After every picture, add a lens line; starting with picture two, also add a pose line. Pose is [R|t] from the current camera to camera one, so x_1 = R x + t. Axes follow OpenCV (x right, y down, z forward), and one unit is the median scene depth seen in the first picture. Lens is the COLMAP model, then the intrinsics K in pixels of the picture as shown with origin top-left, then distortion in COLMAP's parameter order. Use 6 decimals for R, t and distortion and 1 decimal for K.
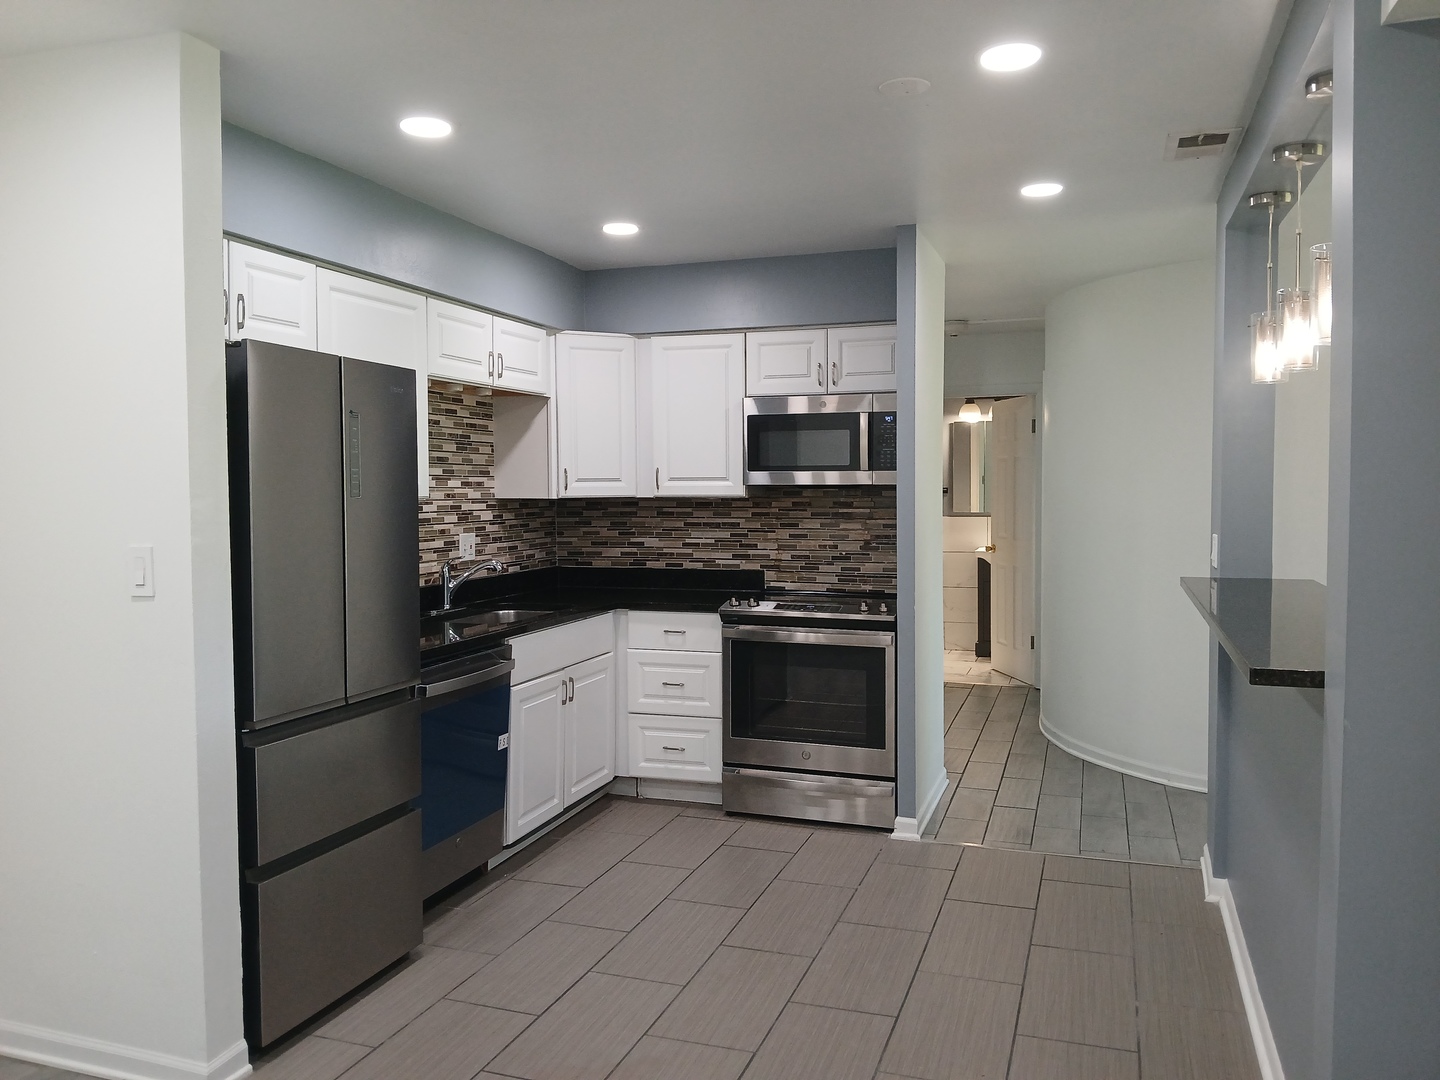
lens RADIAL K [[1190.3, 0, 720.0], [0, 1190.3, 540.0], [0, 0, 1]] dist [0.006018, 0.003168]
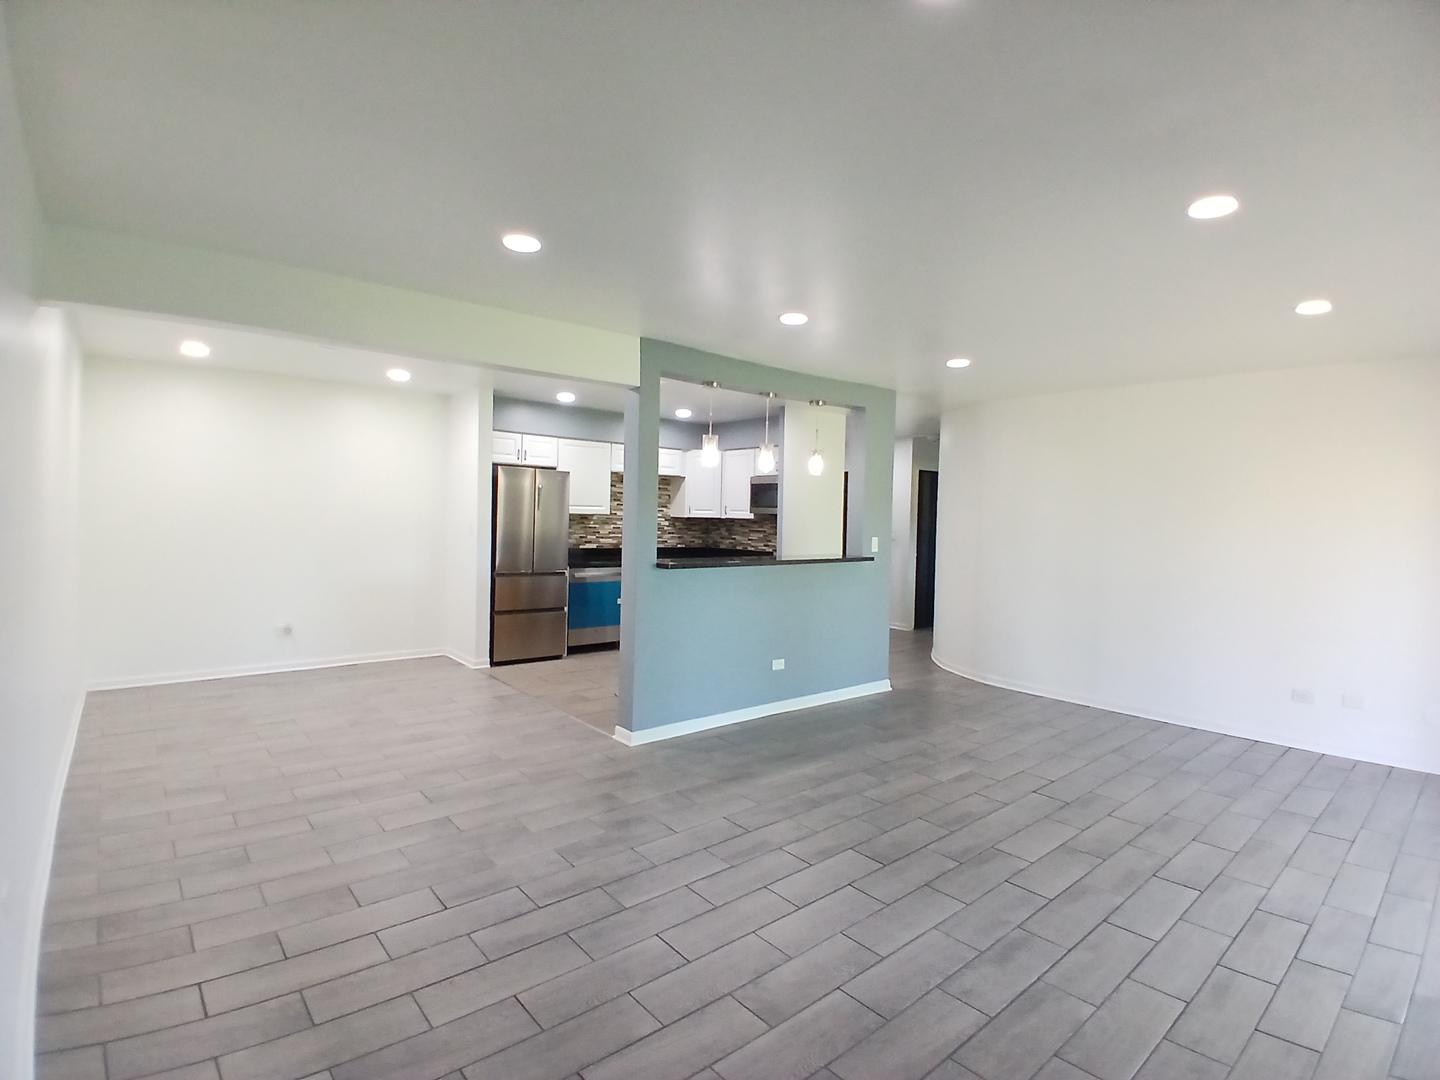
lens RADIAL K [[713.5, 0, 720.0], [0, 713.5, 540.0], [0, 0, 1]] dist [-0.001004, -0.000405]
pose [[0.866813, 0.045645, -0.496539, 0.659062], [-0.056839, 0.998356, -0.007449, 0.019869], [0.495383, 0.034680, 0.867982, -0.261817]]
